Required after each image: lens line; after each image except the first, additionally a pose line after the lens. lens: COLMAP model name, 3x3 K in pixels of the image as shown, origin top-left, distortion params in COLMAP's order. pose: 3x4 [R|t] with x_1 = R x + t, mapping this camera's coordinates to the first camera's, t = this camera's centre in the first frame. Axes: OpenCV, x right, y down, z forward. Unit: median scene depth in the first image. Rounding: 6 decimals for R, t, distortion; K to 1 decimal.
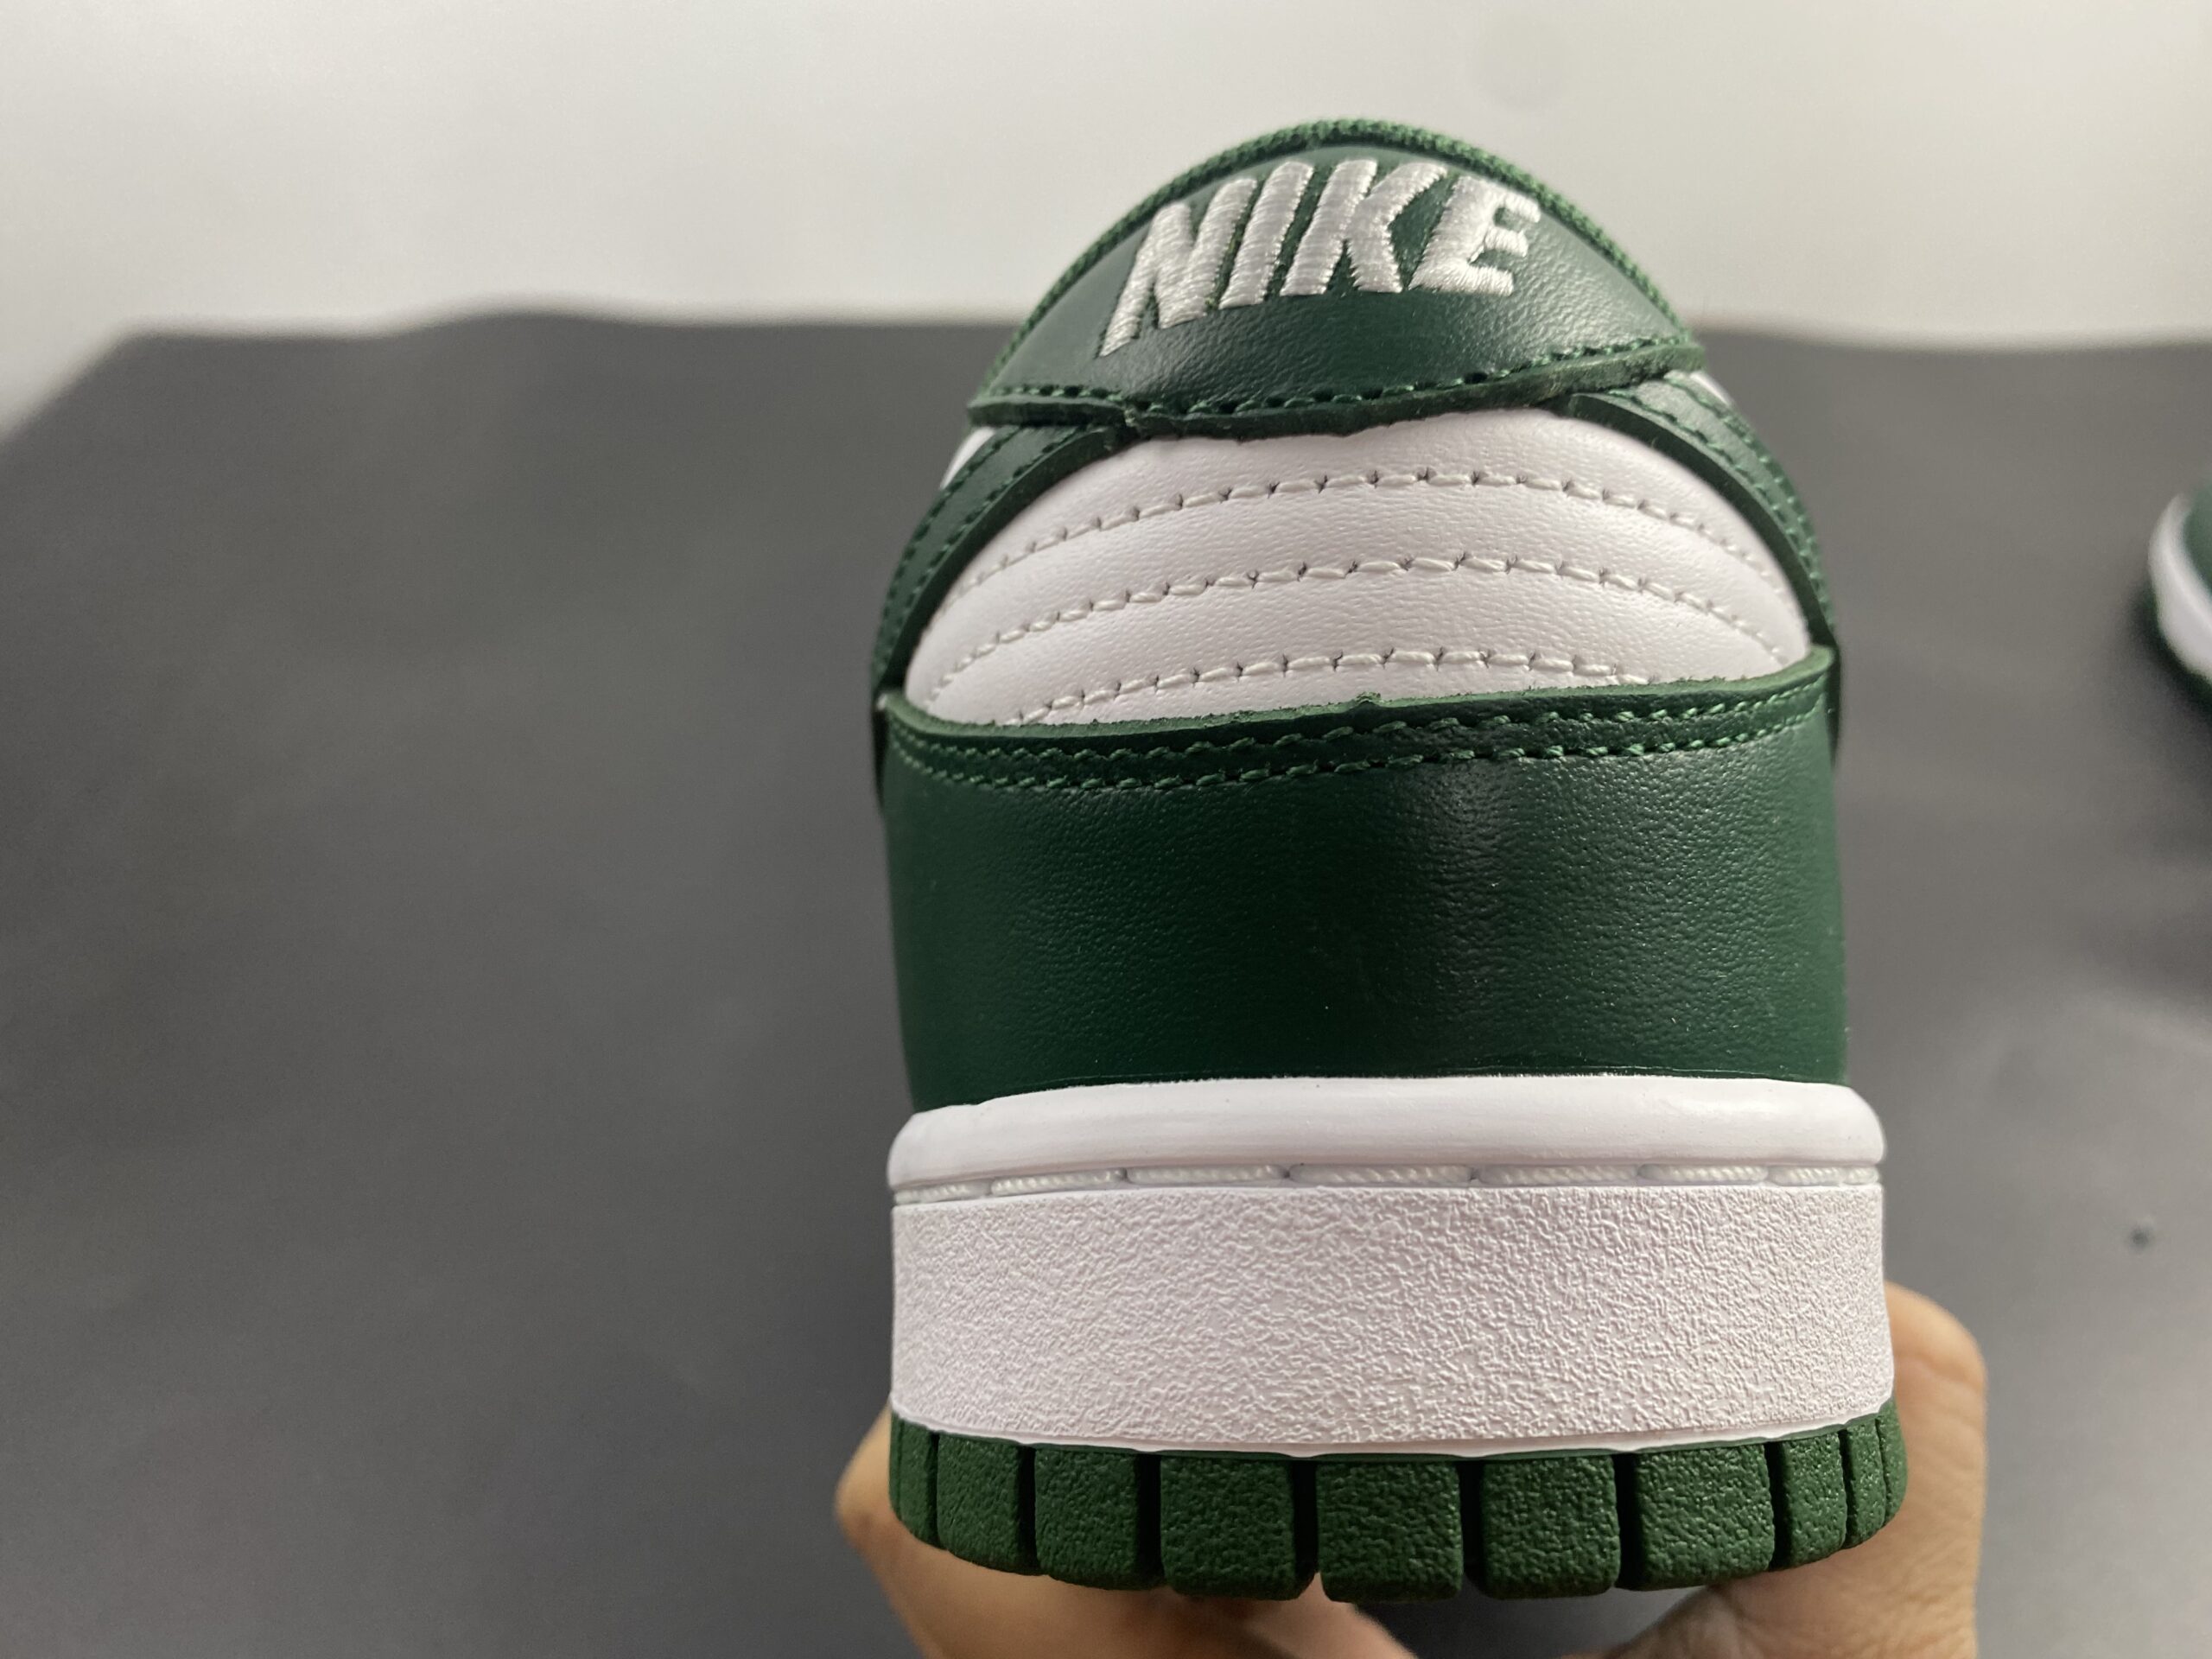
lens RADIAL K [[1639.1, 0, 1129.8], [0, 1639.1, 835.6], [0, 0, 1]] dist [-0.000195, -0.017635]
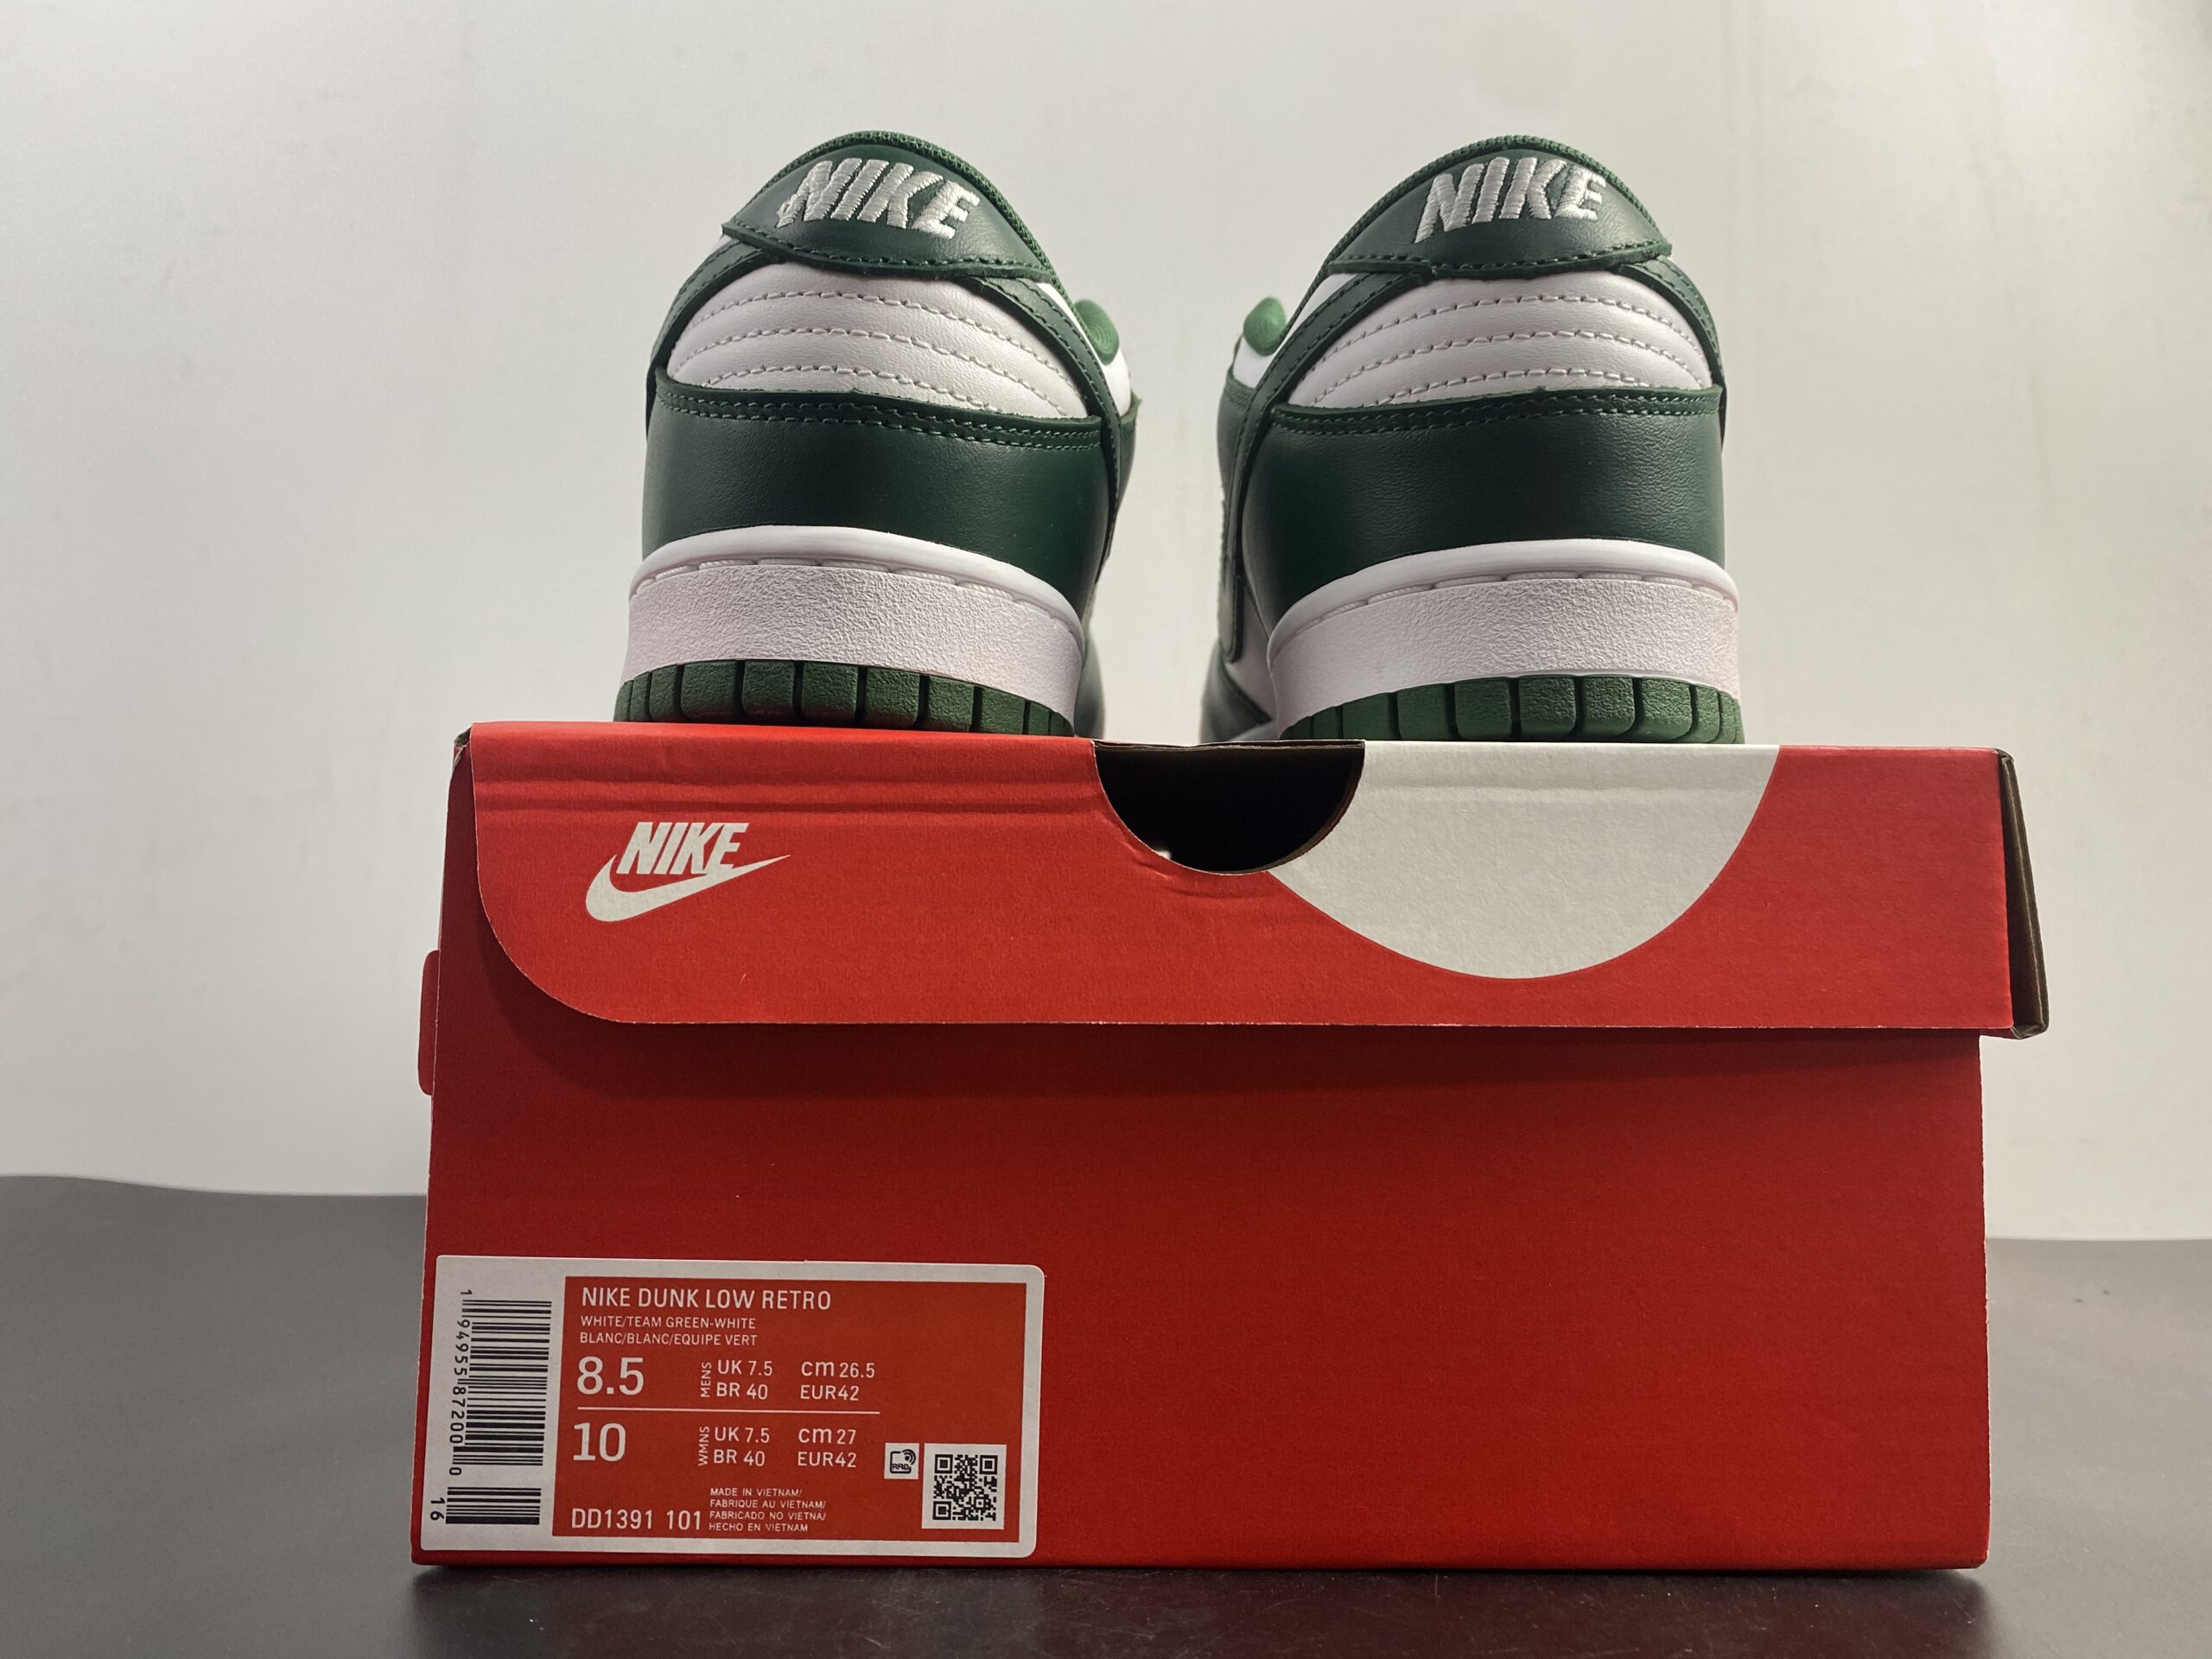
lens RADIAL K [[1639.1, 0, 1099.7], [0, 1639.1, 828.9], [0, 0, 1]] dist [-0.000195, -0.017635]
pose [[0.998591, 0.005764, 0.052753, -0.599204], [-0.009683, 0.997185, 0.074347, 0.373728], [-0.052176, -0.074753, 0.995836, -1.373090]]
